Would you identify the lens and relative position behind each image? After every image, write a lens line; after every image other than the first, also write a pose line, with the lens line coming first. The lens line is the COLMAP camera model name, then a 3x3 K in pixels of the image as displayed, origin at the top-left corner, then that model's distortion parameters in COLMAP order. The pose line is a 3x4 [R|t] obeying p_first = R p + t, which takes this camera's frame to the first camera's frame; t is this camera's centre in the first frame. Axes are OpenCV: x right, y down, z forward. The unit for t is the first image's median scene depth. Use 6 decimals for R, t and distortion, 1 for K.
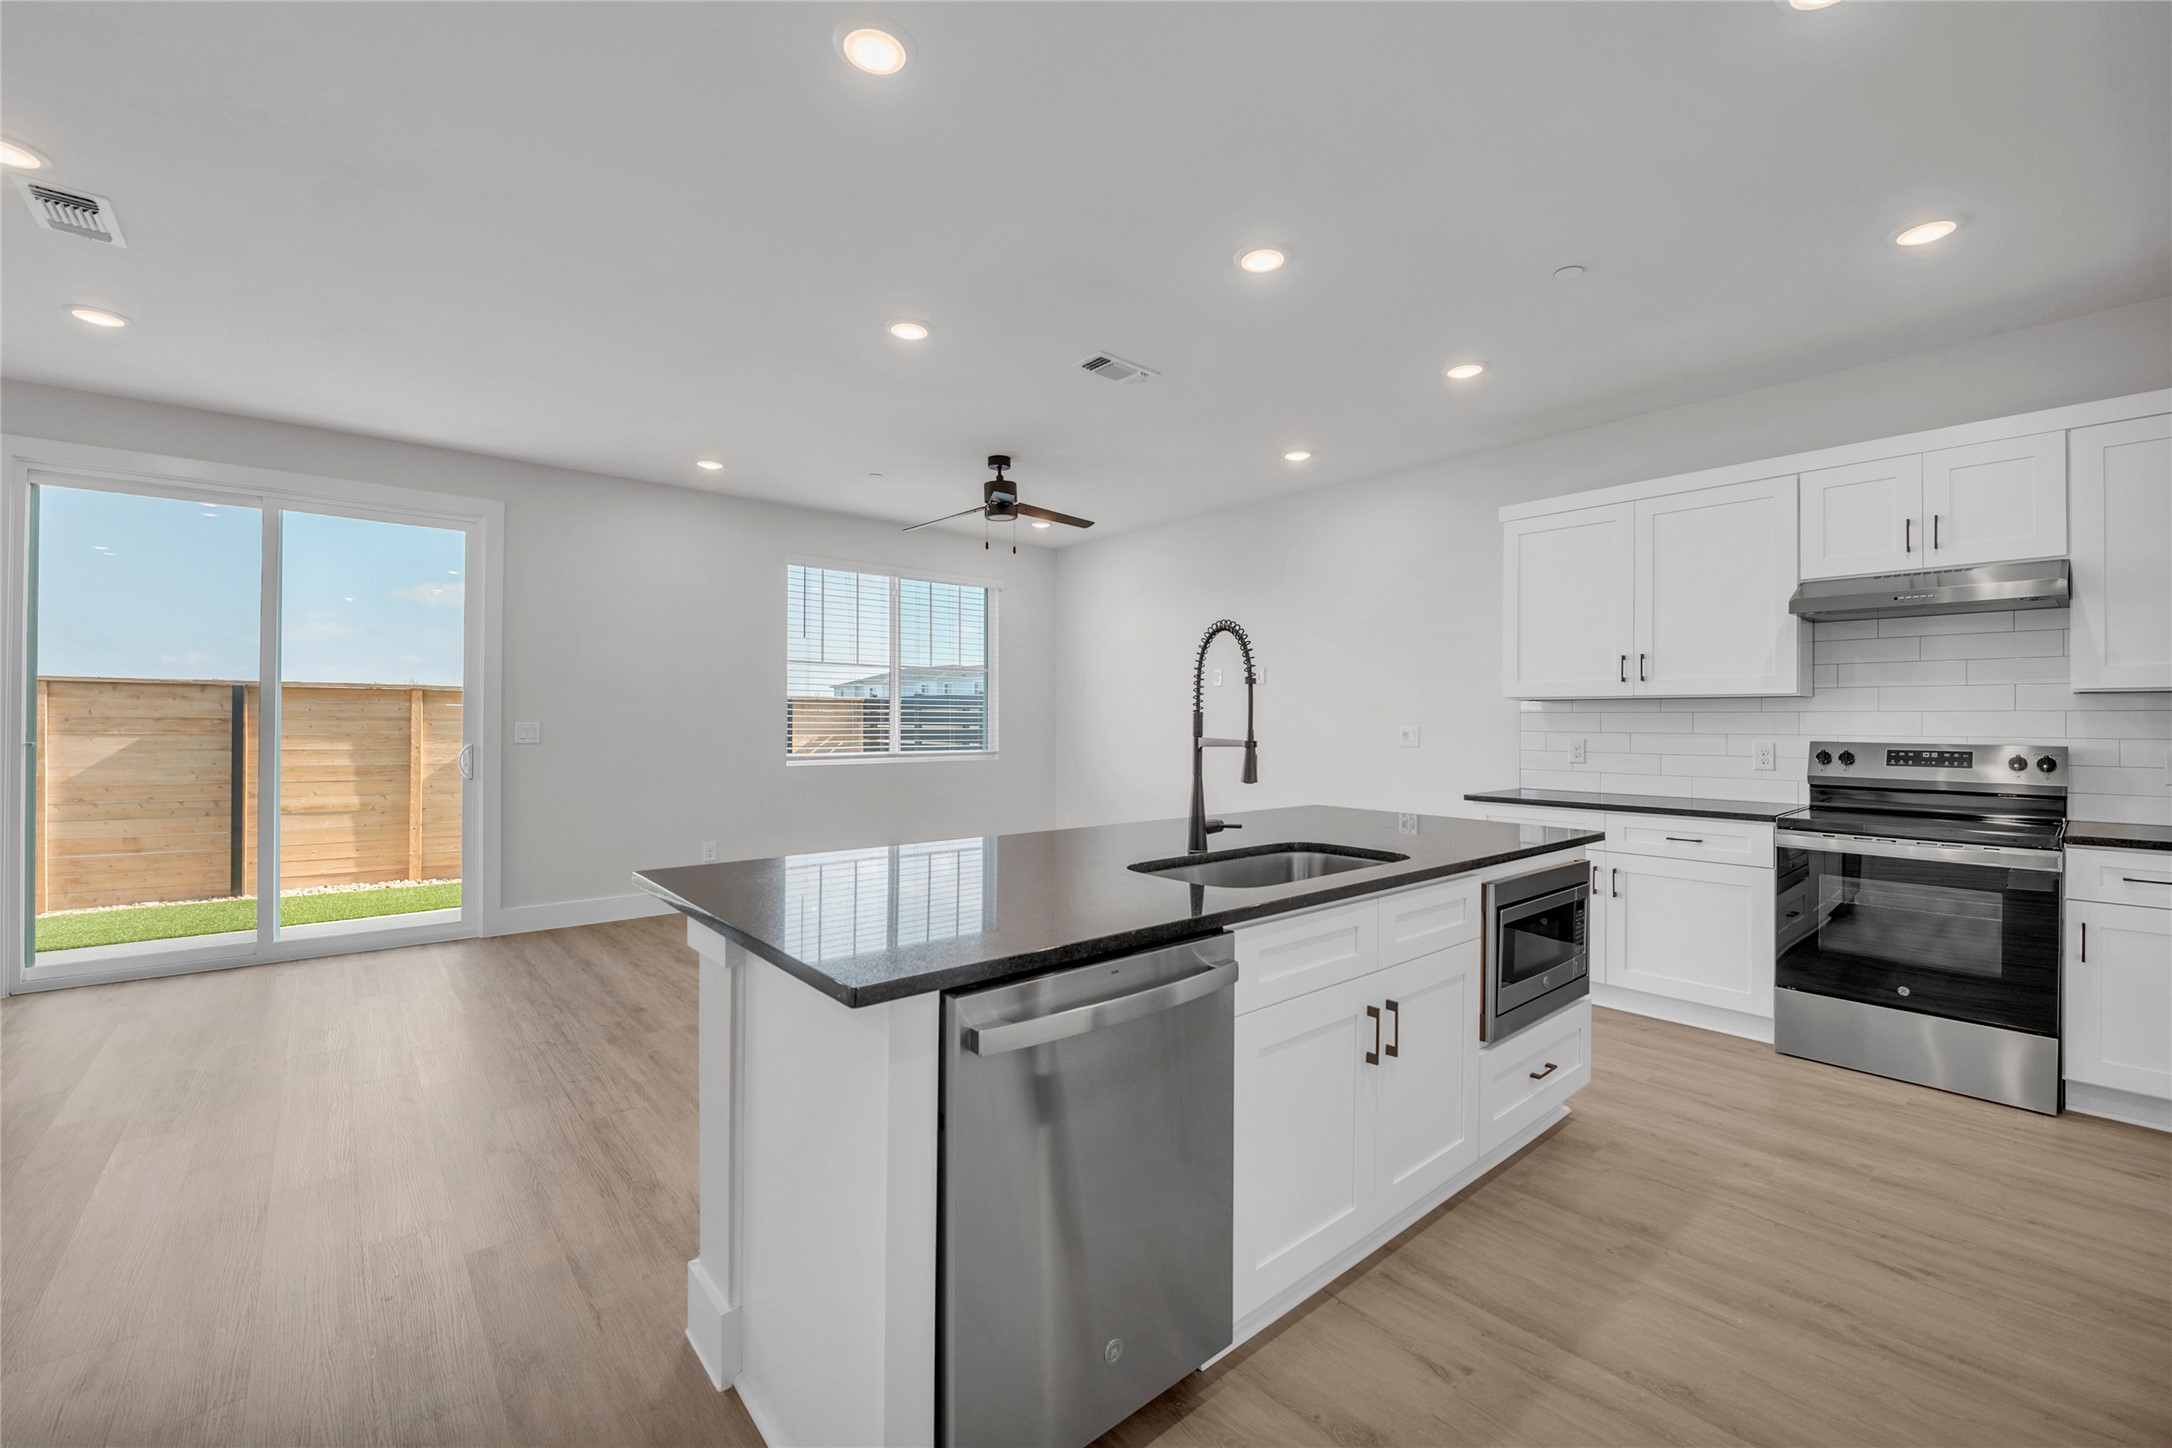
lens RADIAL K [[873.9, 0, 1103.2], [0, 873.9, 717.9], [0, 0, 1]] dist [-0.011188, -0.001882]
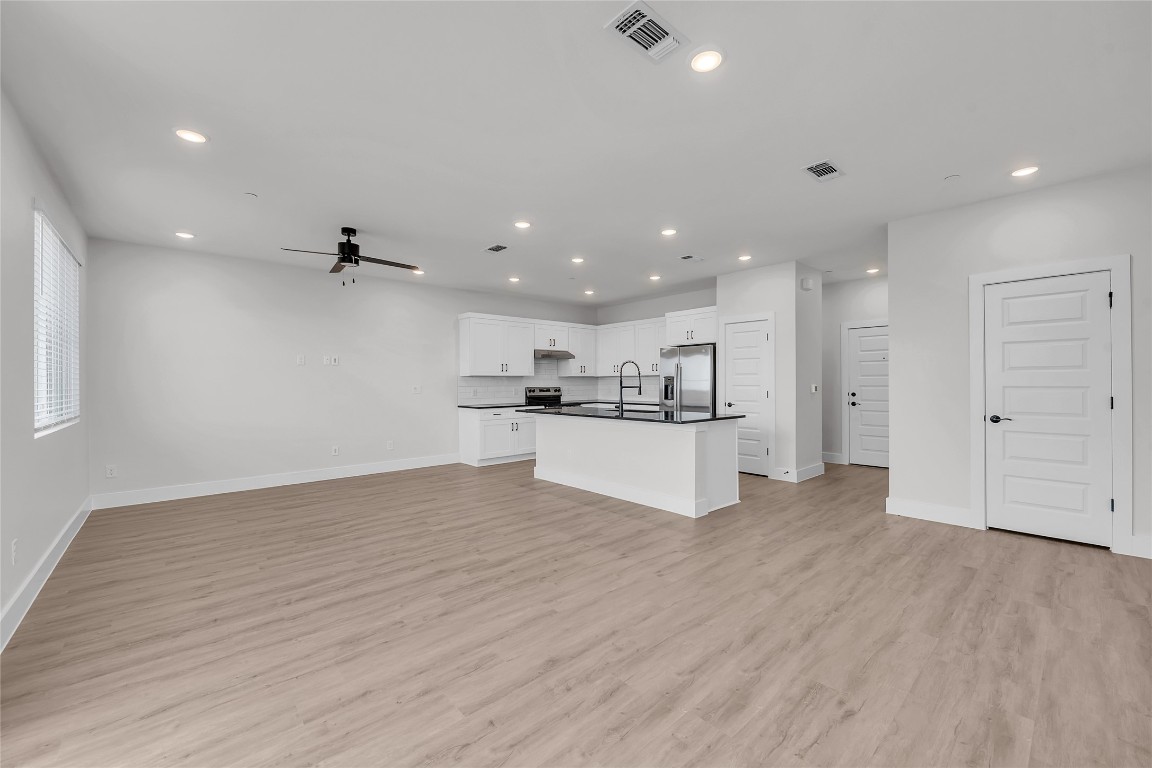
lens RADIAL K [[463.5, 0, 587.2], [0, 463.5, 376.5], [0, 0, 1]] dist [-0.011188, -0.001882]
pose [[-0.037777, 0.007032, 0.999261, -1.129710], [0.002466, 0.999973, -0.006944, -0.006010], [-0.999283, 0.002201, -0.037793, 0.631385]]
